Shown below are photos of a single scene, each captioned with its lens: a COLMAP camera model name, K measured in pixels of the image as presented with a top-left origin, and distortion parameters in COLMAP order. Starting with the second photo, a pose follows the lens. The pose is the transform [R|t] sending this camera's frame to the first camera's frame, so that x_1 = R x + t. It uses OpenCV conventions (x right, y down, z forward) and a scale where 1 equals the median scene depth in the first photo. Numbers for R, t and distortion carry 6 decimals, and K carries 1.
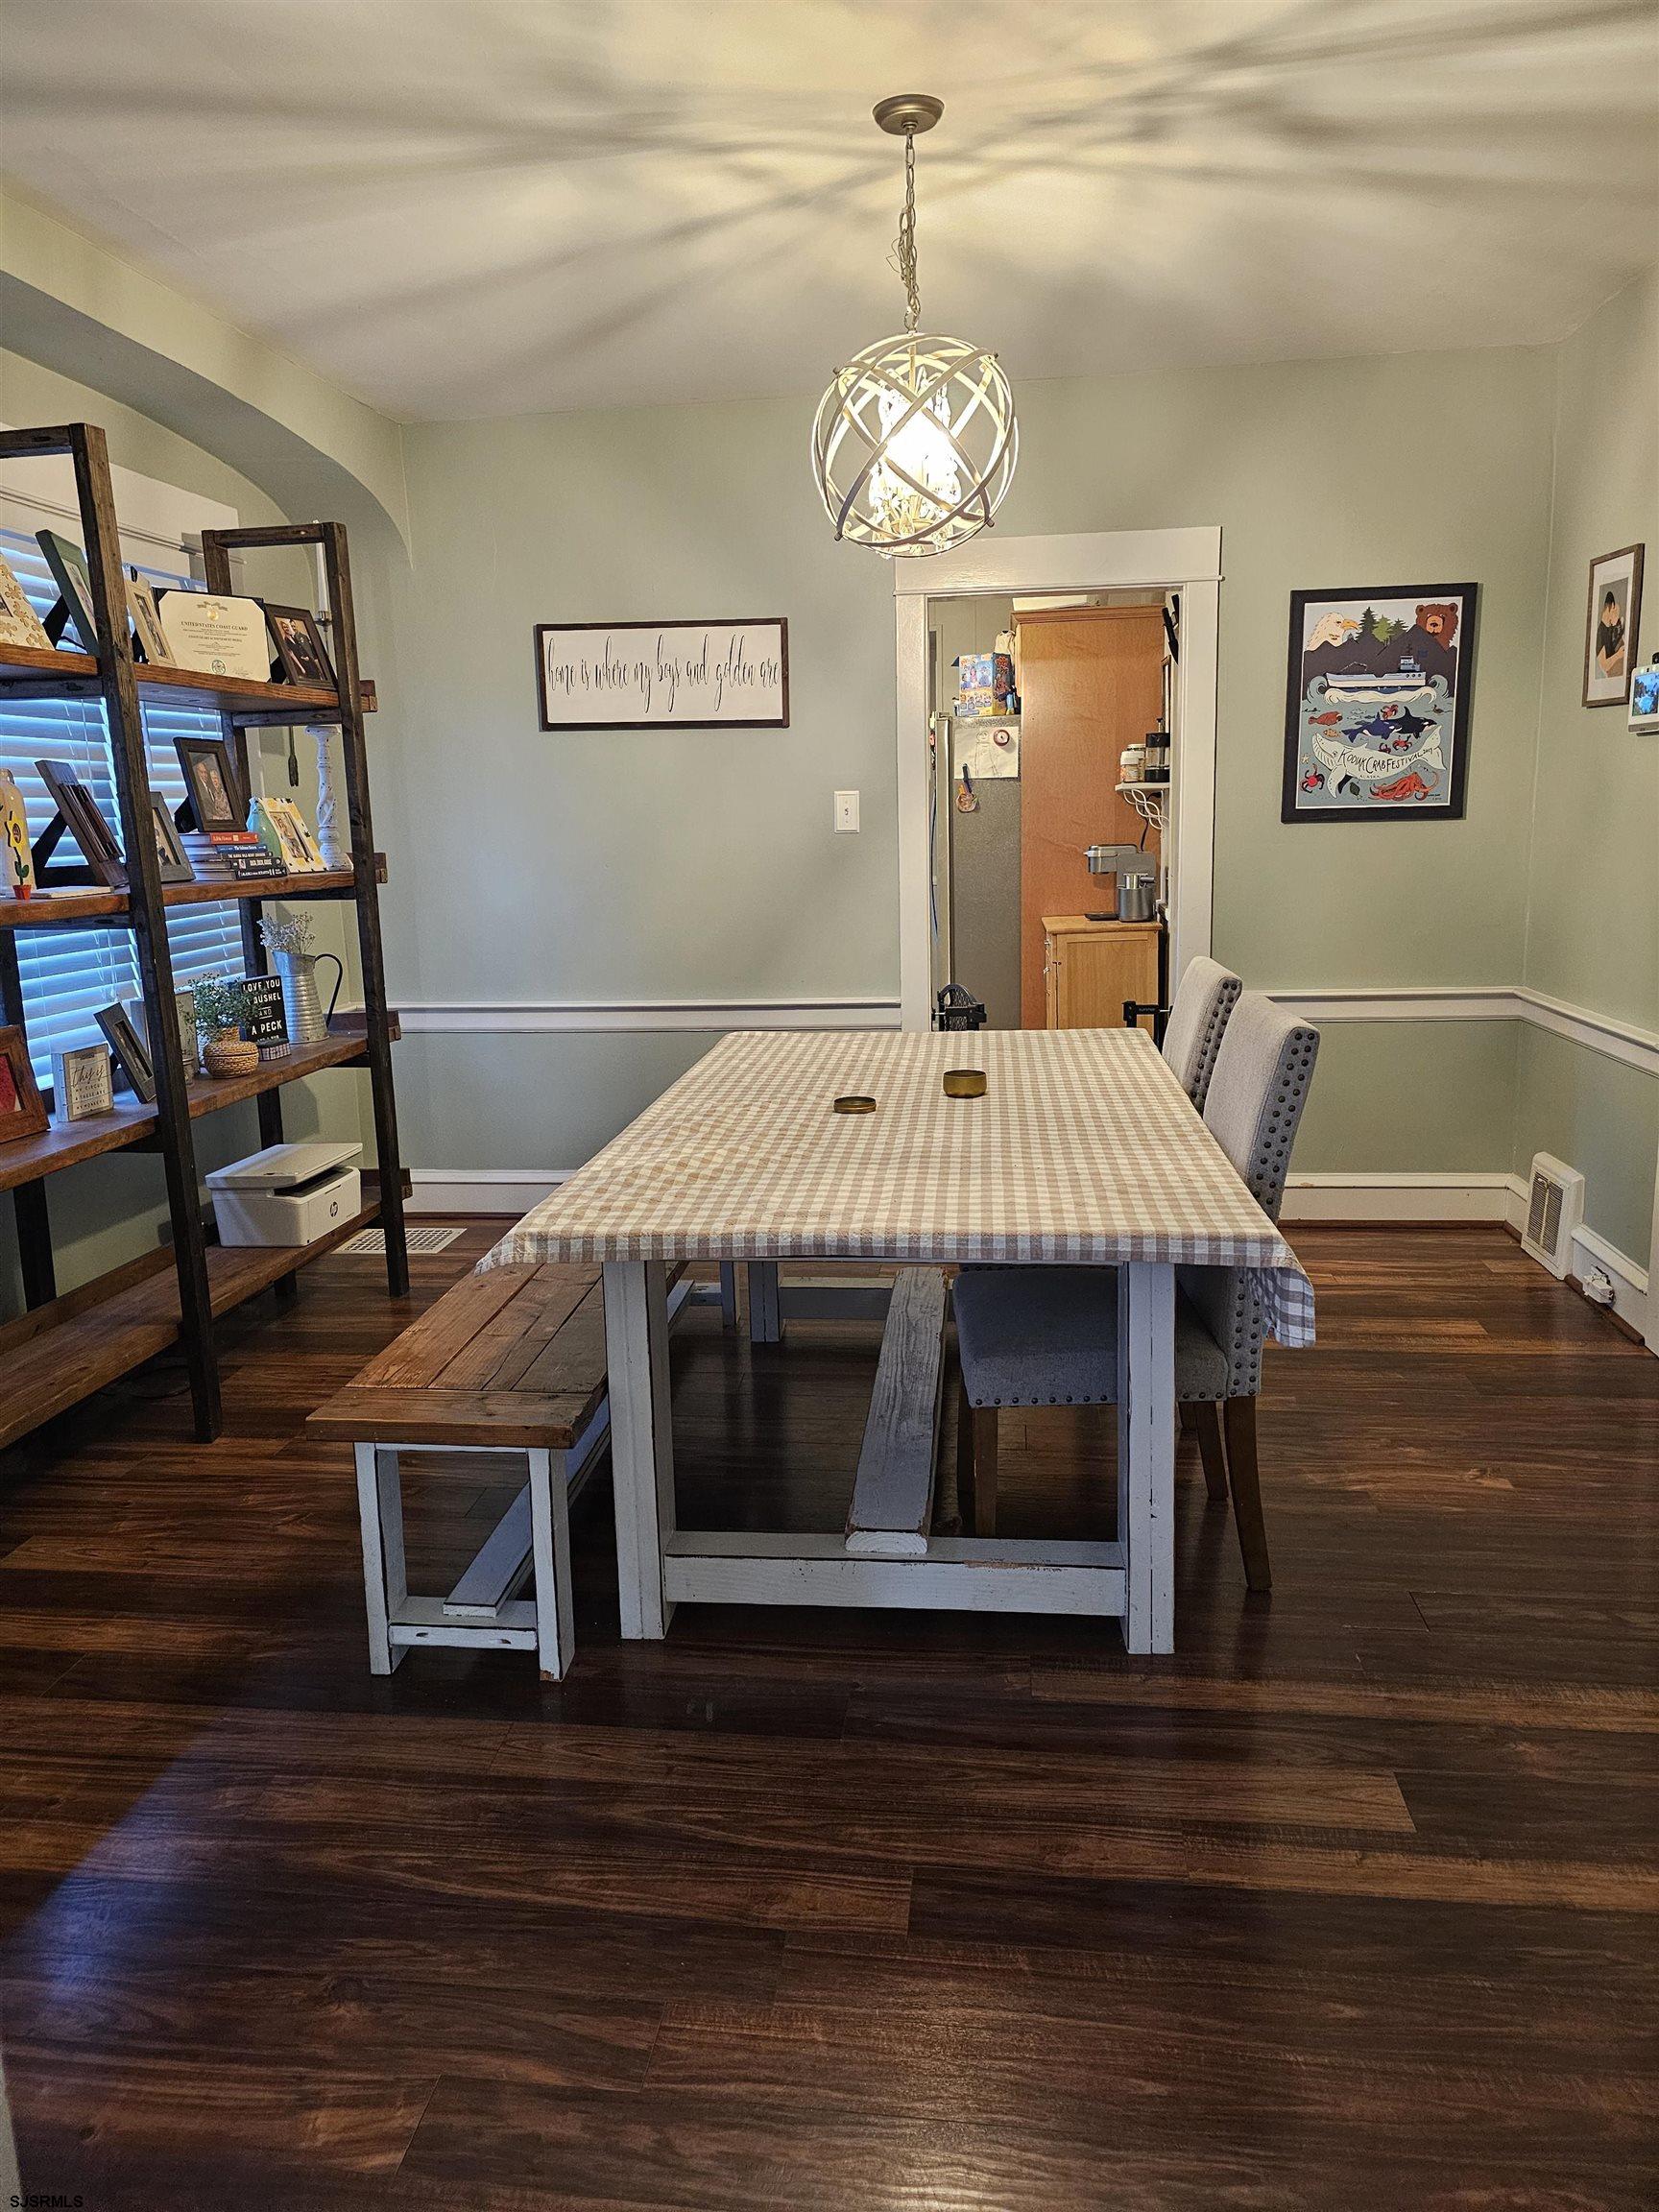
lens RADIAL K [[1498.3, 0, 818.1], [0, 1498.3, 1094.3], [0, 0, 1]] dist [0.032374, -0.004980]
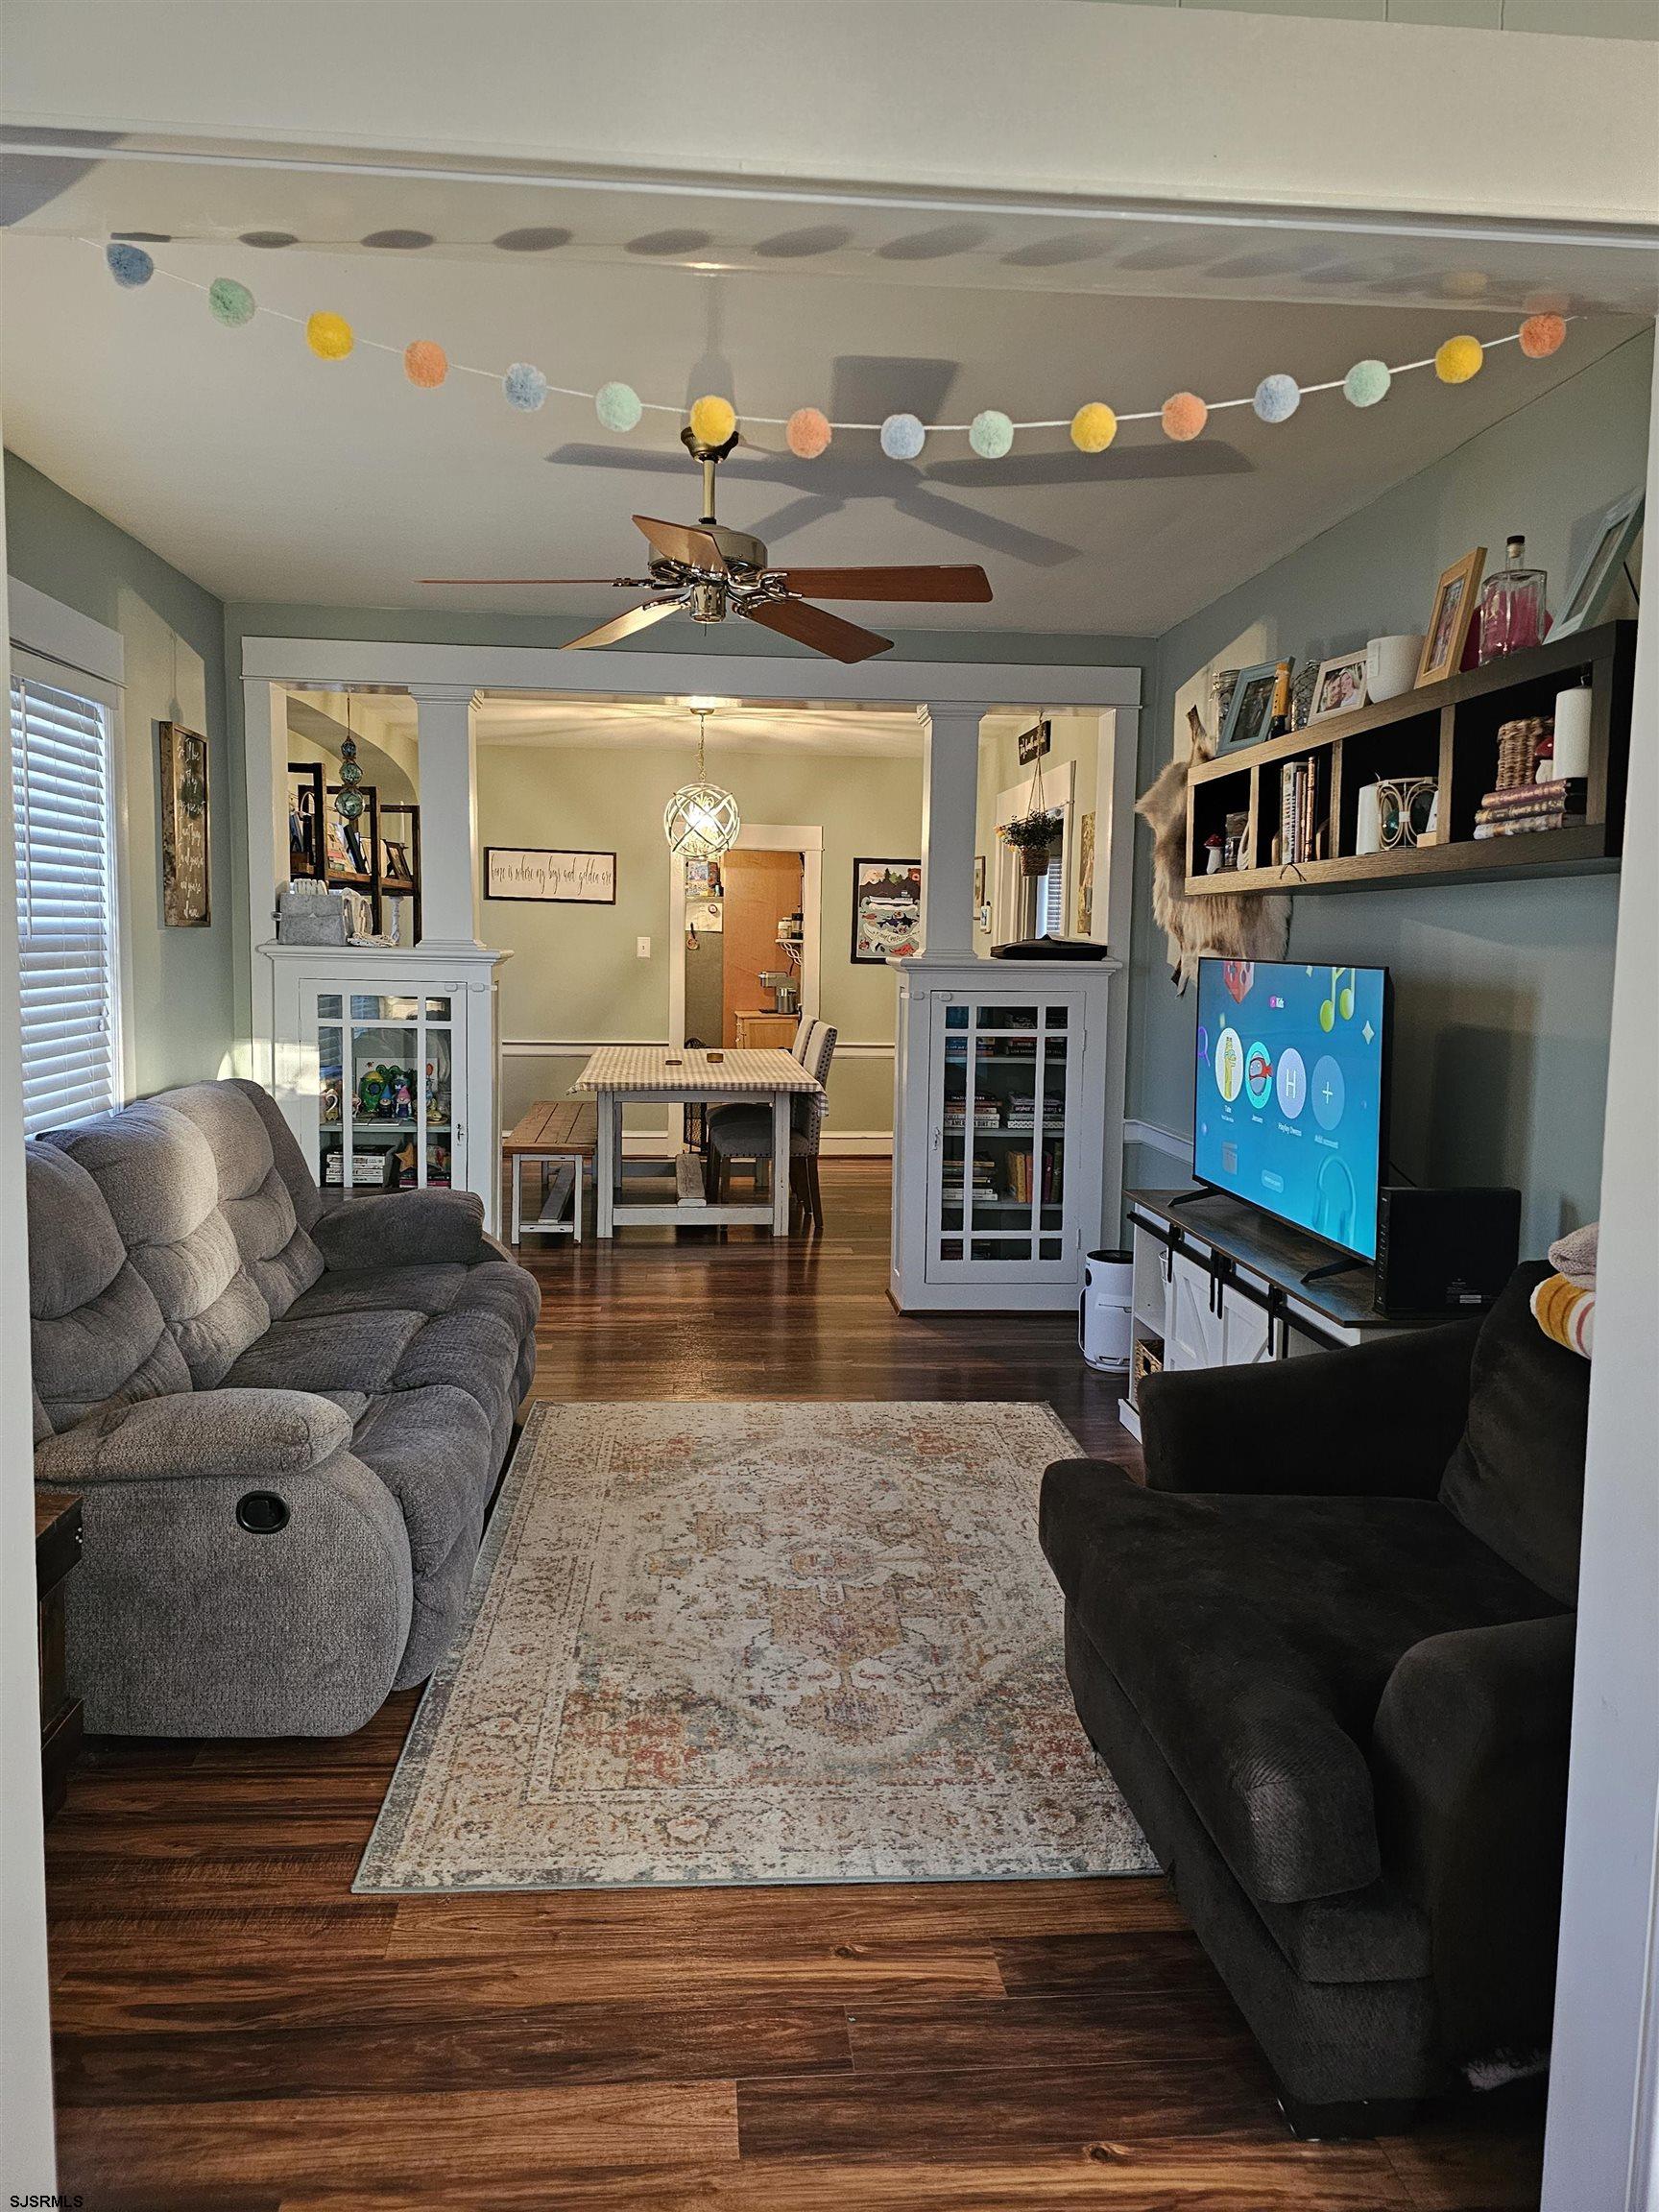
lens RADIAL K [[1498.3, 0, 818.6], [0, 1498.3, 1104.5], [0, 0, 1]] dist [0.032374, -0.004980]
pose [[0.975661, 0.022844, 0.218091, -0.197149], [-0.005528, 0.996805, -0.079684, 0.191273], [-0.219214, 0.076539, 0.972670, -1.052697]]
